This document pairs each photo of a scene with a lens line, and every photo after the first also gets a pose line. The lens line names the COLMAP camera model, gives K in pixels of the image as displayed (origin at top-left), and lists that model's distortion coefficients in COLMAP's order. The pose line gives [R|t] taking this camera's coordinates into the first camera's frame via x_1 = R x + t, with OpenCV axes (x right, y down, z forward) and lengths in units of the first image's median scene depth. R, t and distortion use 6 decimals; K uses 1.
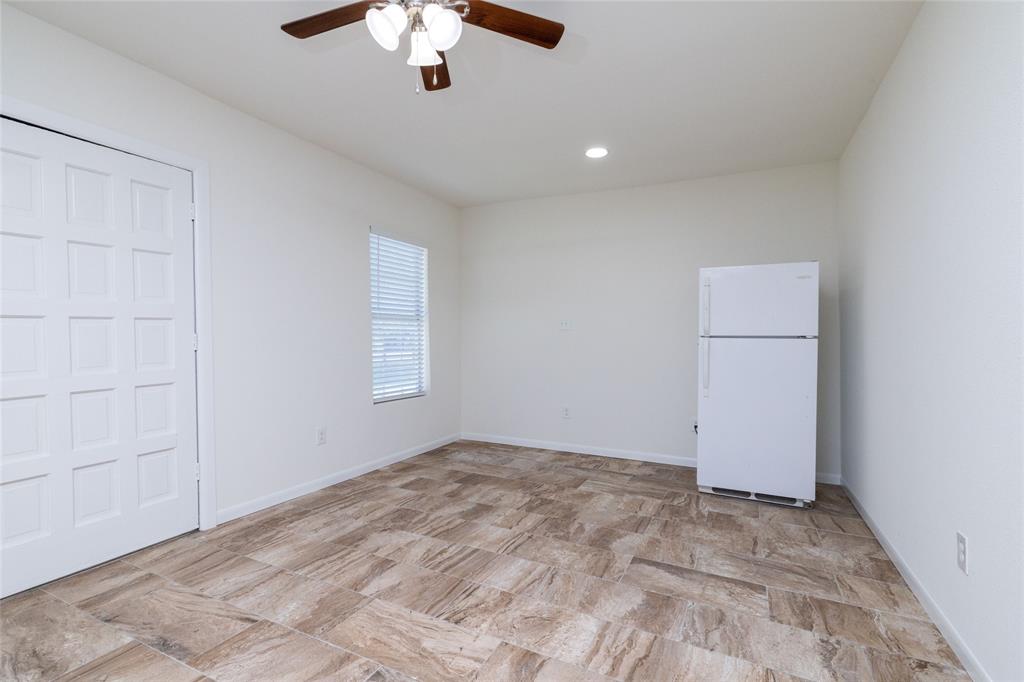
lens RADIAL K [[475.8, 0, 512.9], [0, 475.8, 340.7], [0, 0, 1]] dist [-0.000997, 0.001054]
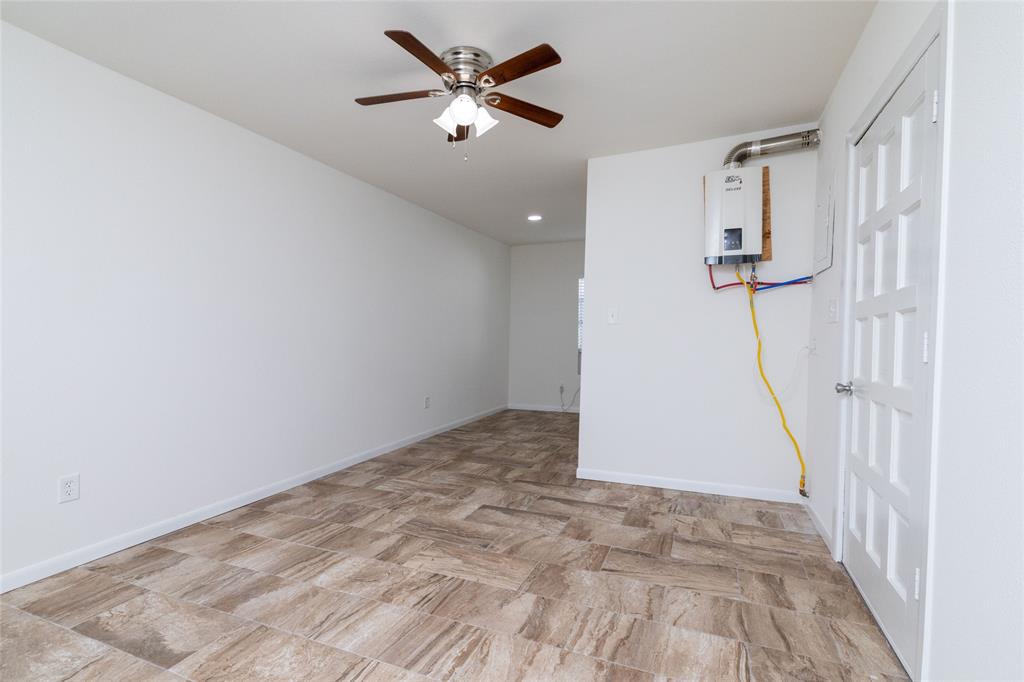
lens RADIAL K [[475.8, 0, 511.0], [0, 475.8, 342.5], [0, 0, 1]] dist [-0.000997, 0.001054]
pose [[-0.998161, -0.005656, -0.060350, -0.206207], [-0.006850, 0.999784, 0.019599, -0.014161], [0.060226, 0.019976, -0.997985, 1.971108]]
